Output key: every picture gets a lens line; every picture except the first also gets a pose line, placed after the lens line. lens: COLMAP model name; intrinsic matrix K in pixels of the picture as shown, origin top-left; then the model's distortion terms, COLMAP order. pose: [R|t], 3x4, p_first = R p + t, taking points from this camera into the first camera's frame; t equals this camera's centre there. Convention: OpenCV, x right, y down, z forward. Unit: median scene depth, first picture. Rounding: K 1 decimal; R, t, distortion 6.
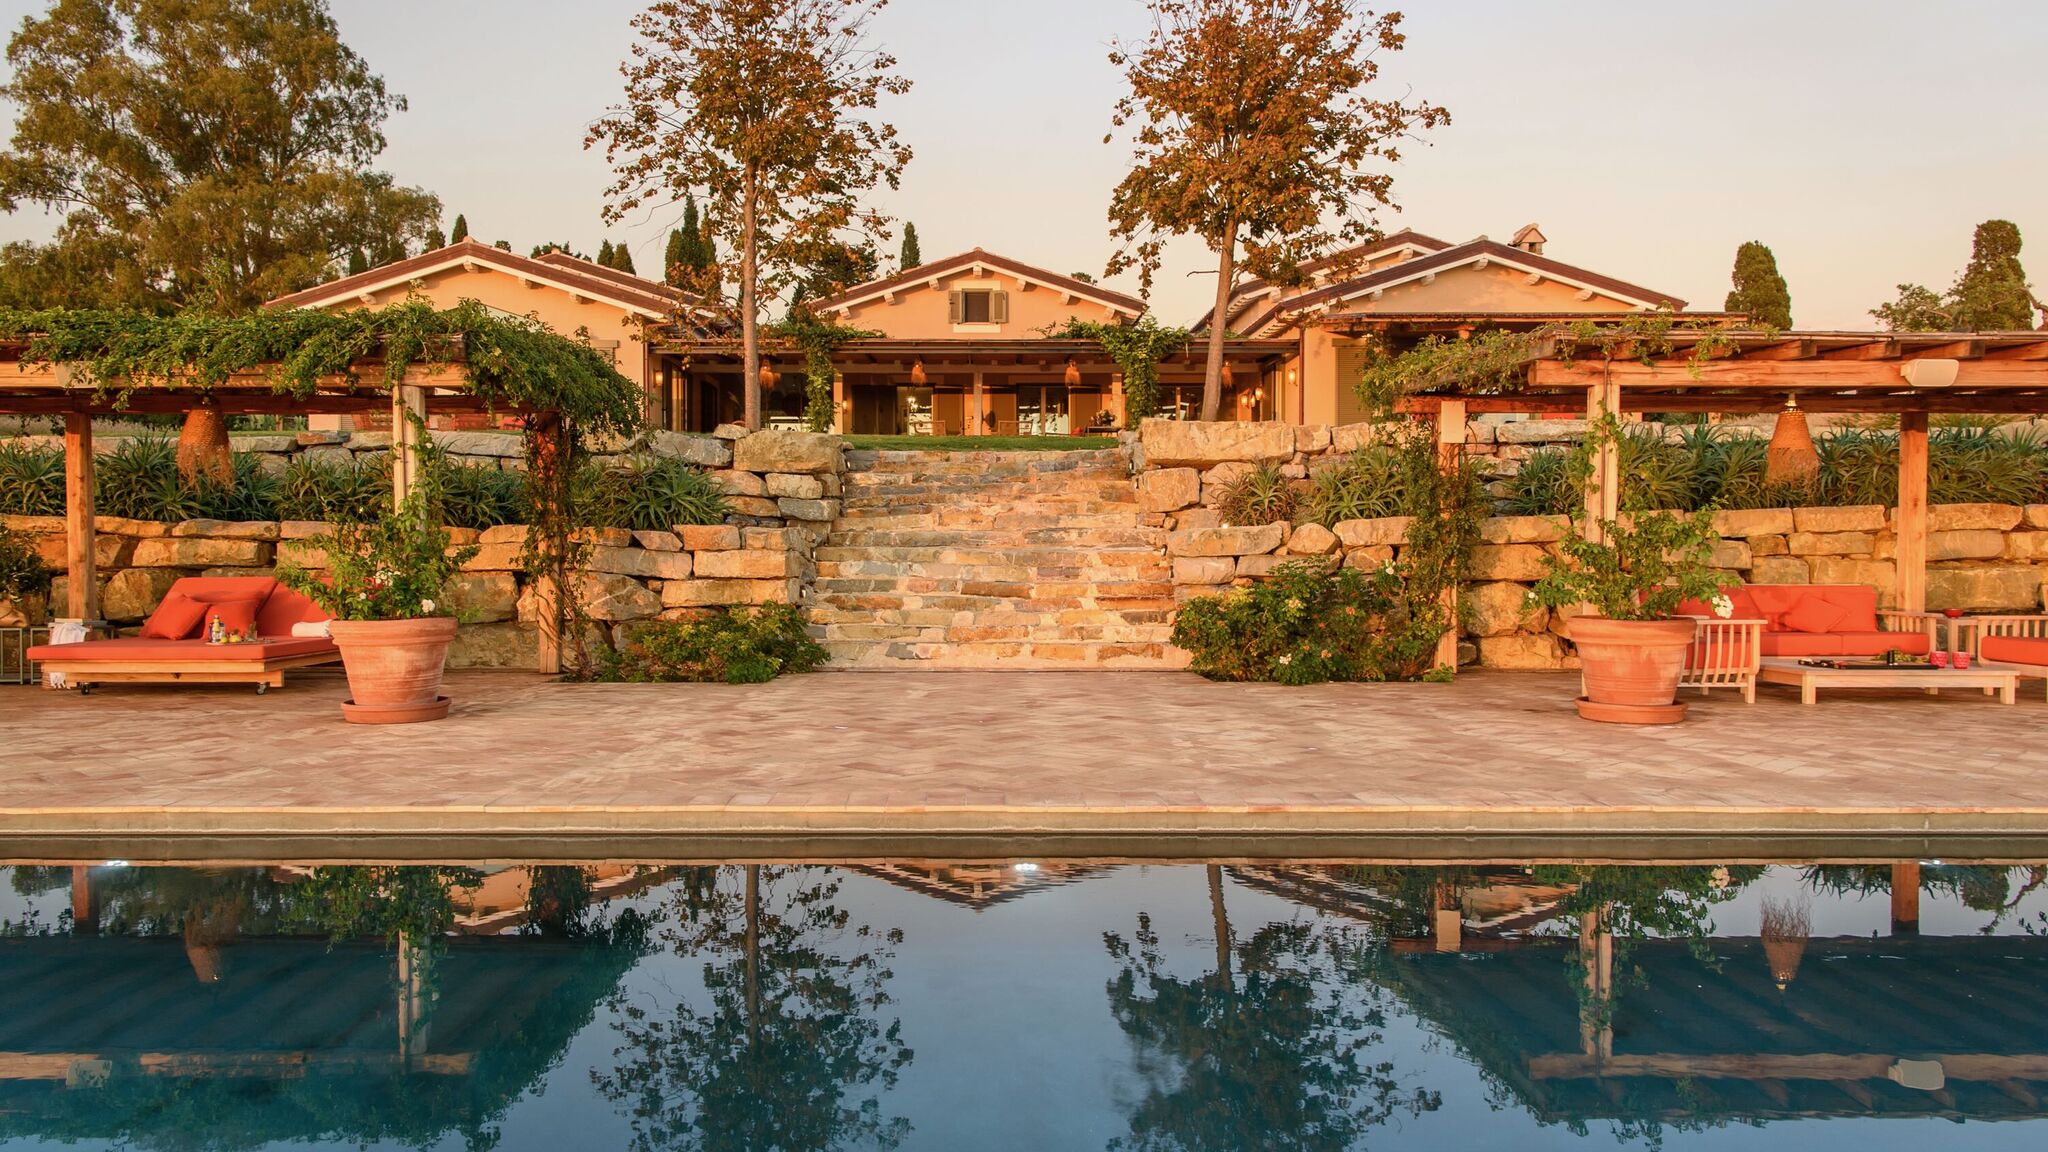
lens RADIAL K [[1411.3, 0, 1014.9], [0, 1411.3, 595.8], [0, 0, 1]] dist [0.012382, -0.008758]
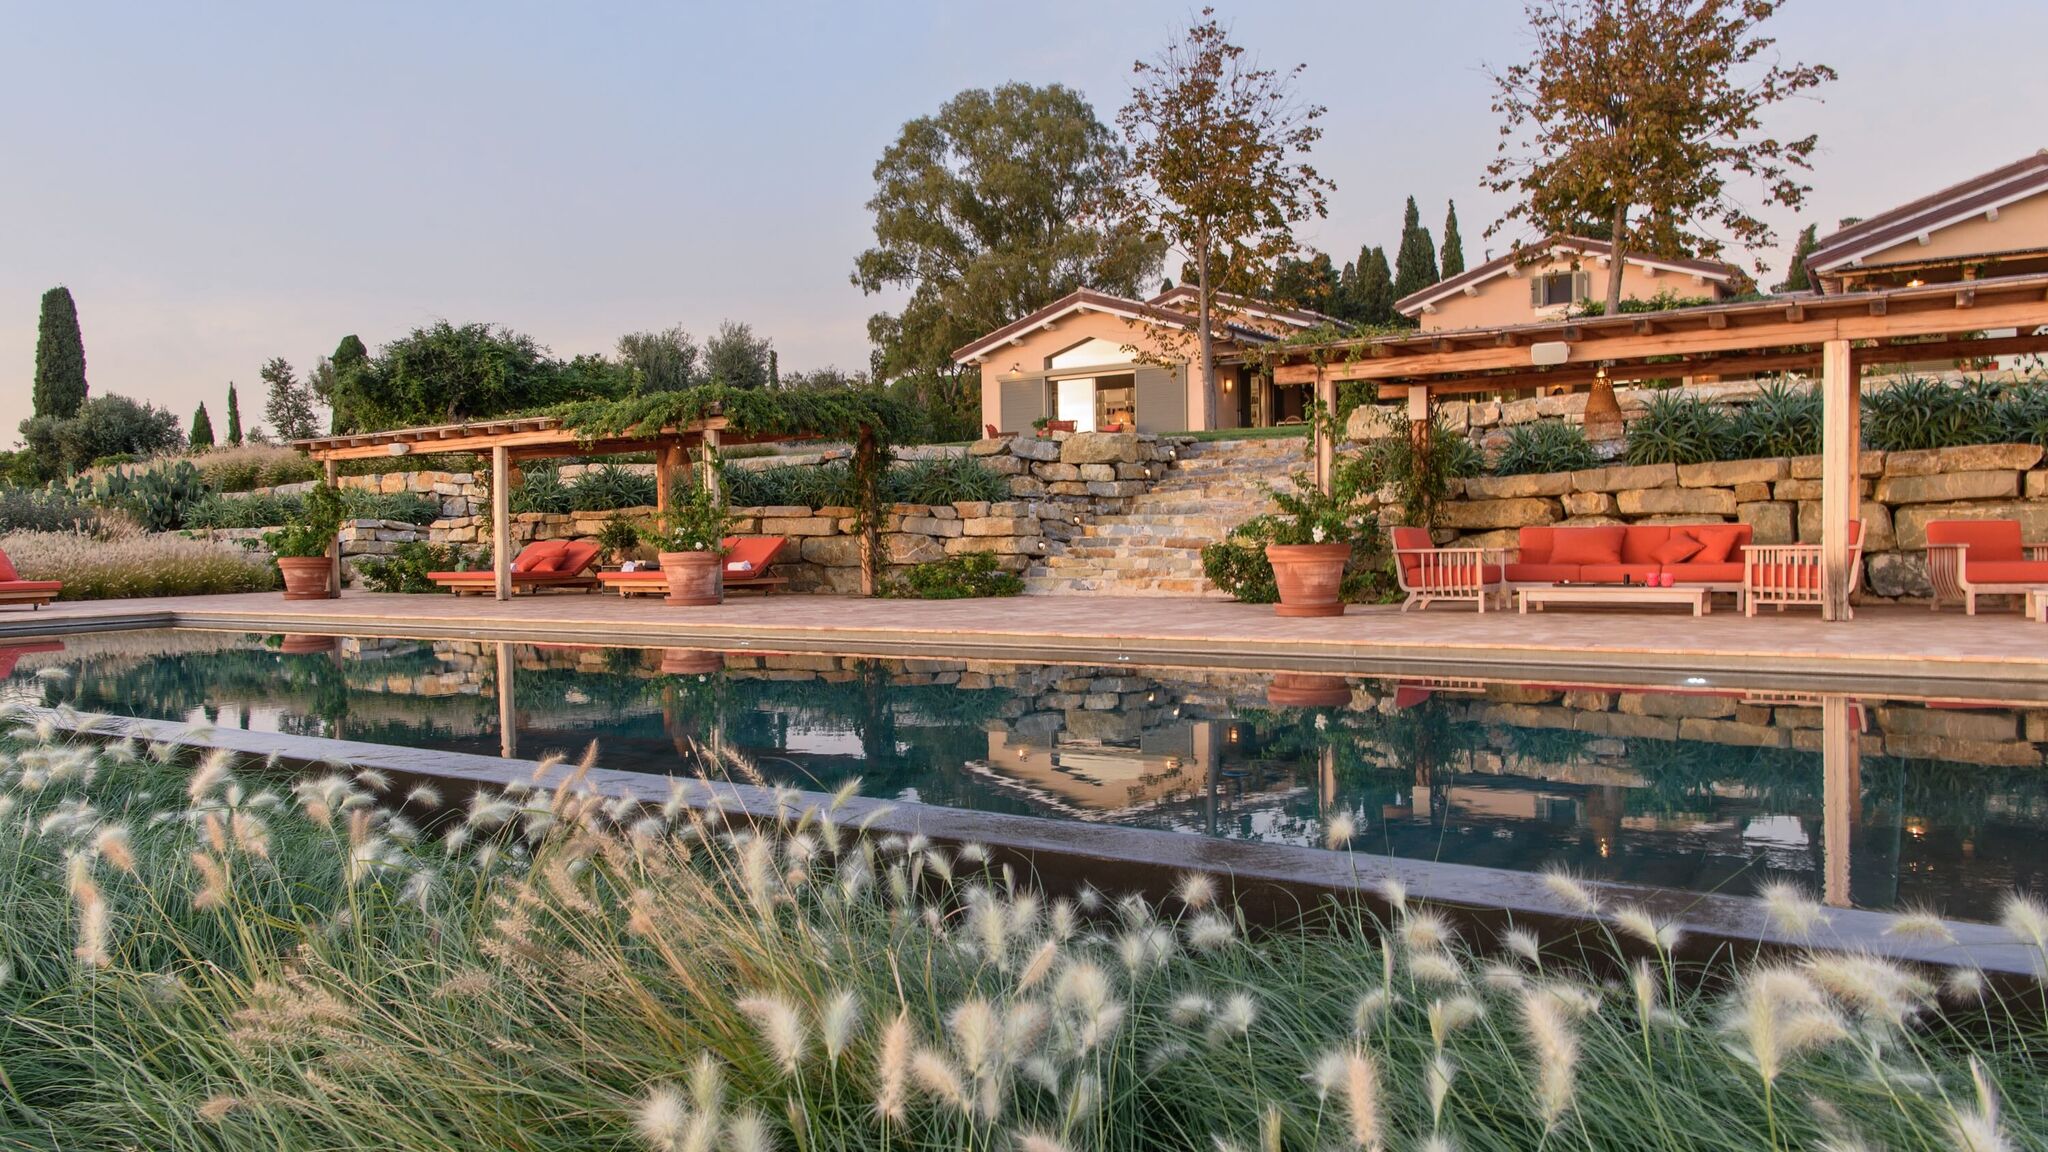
lens RADIAL K [[1411.3, 0, 1027.4], [0, 1411.3, 573.4], [0, 0, 1]] dist [0.012382, -0.008758]
pose [[0.838623, -0.001228, -0.544711, 0.540103], [-0.003565, 0.999964, -0.007742, 0.031832], [0.544700, 0.008434, 0.838588, -0.196020]]
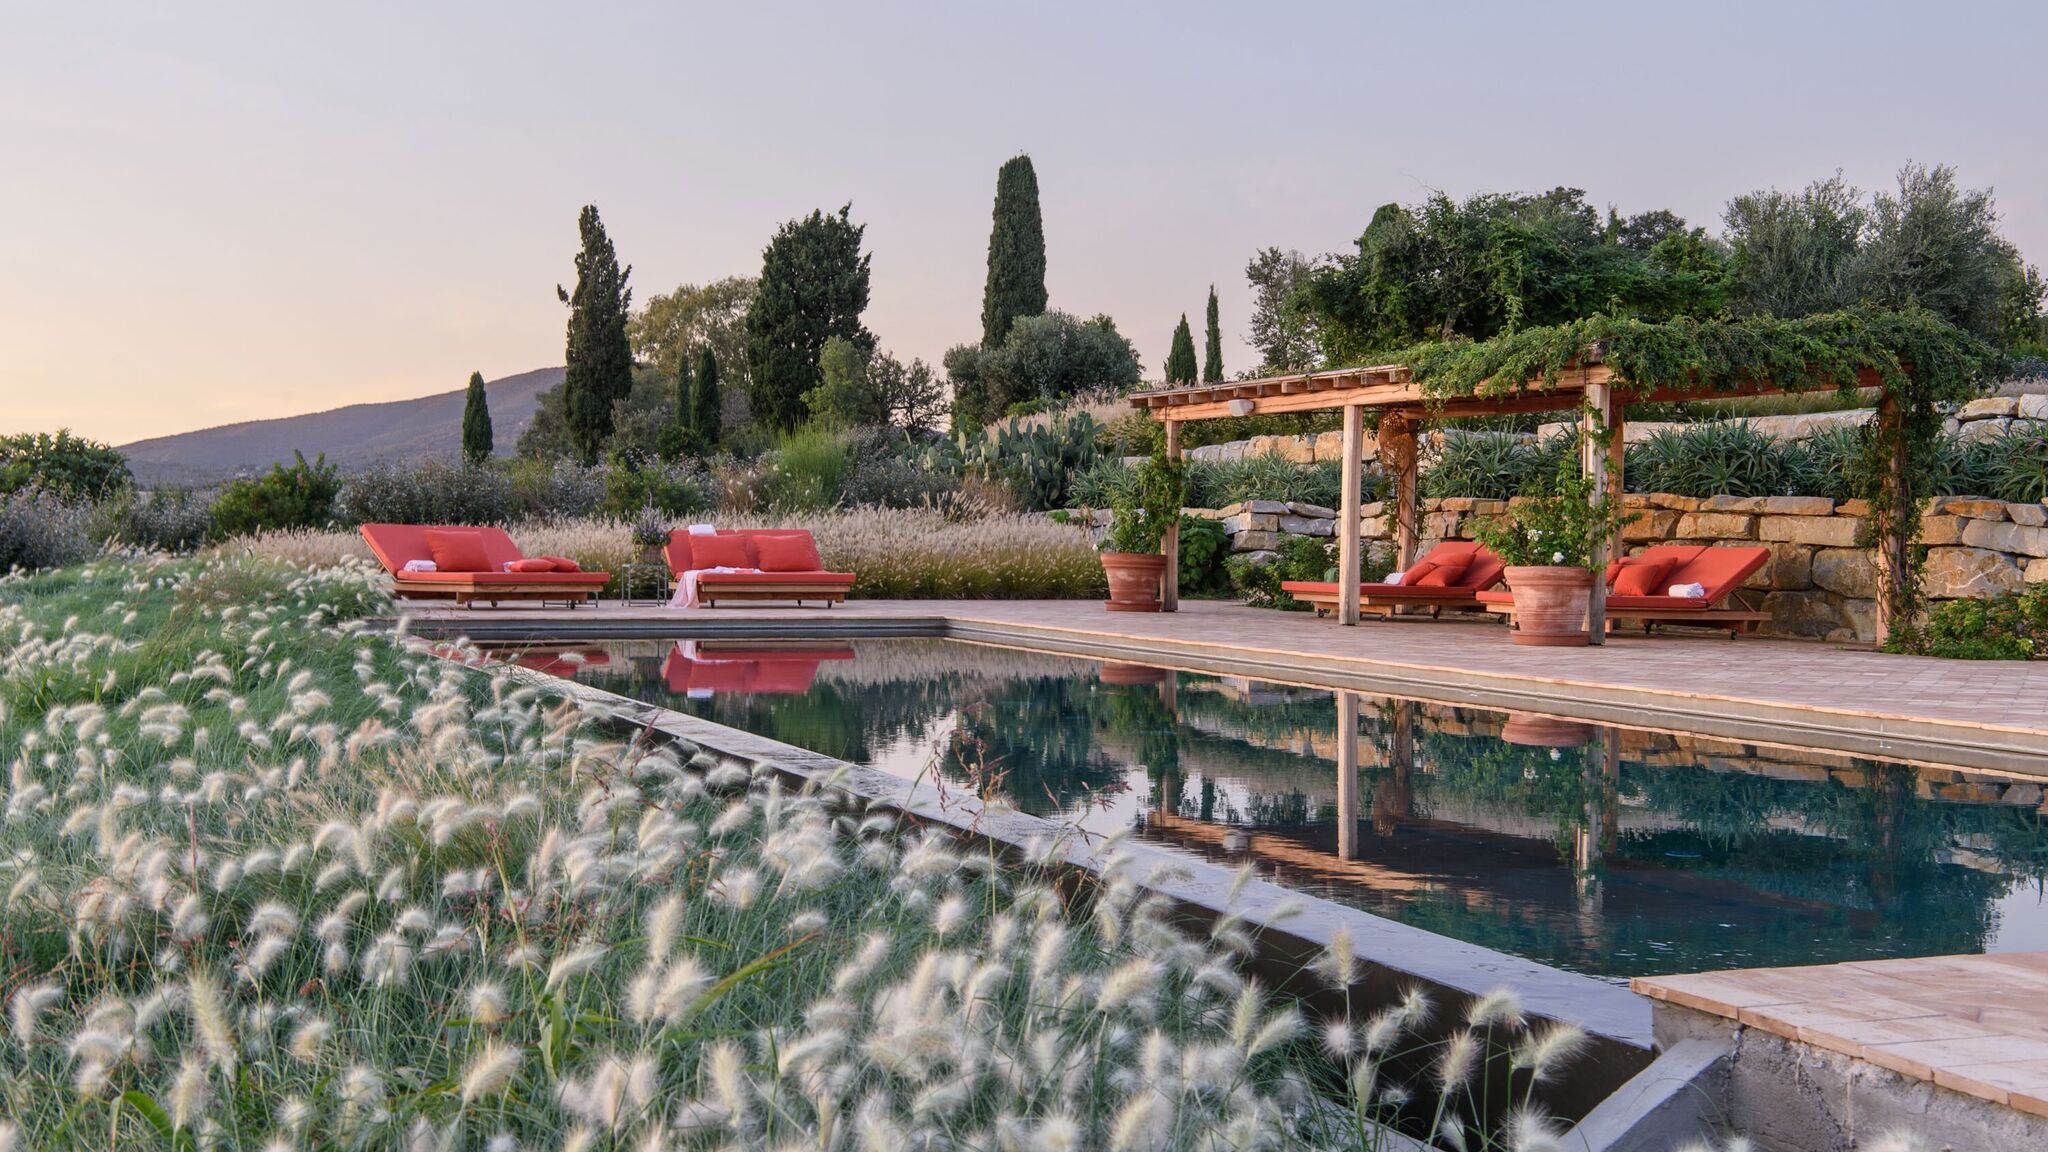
lens RADIAL K [[2554.7, 0, 1005.5], [0, 2554.7, 583.2], [0, 0, 1]] dist [0.024412, 0.000000]
pose [[0.363269, 0.023336, -0.931392, 0.854874], [-0.050039, 0.998732, 0.005507, 0.023706], [0.930339, 0.044605, 0.363977, -0.172715]]
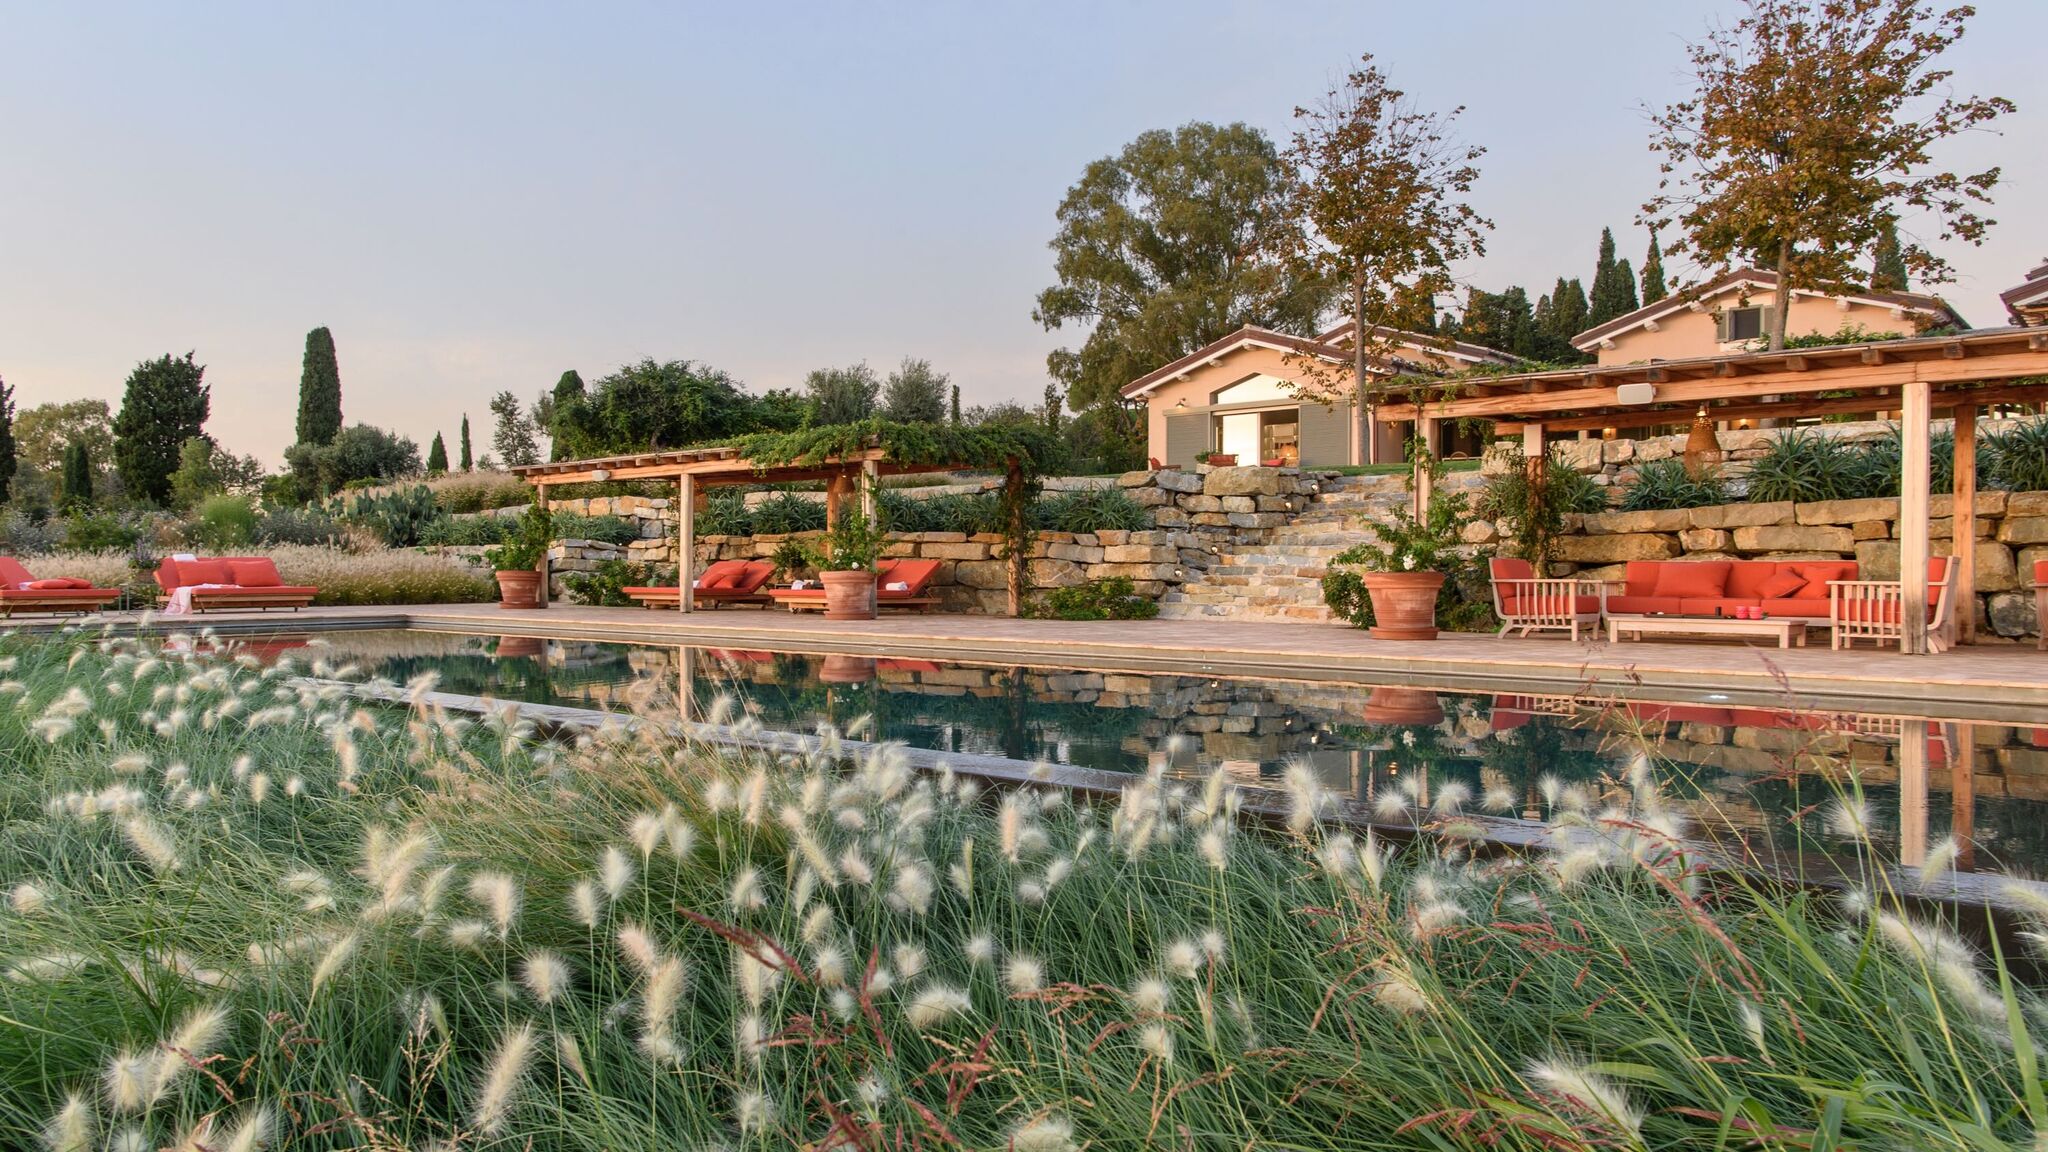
lens RADIAL K [[1411.3, 0, 1024.9], [0, 1411.3, 575.5], [0, 0, 1]] dist [0.012382, -0.008758]
pose [[0.759125, 0.002535, -0.650940, 0.617054], [-0.026978, 0.999256, -0.027570, 0.040067], [0.650385, 0.038490, 0.758629, -0.231398]]
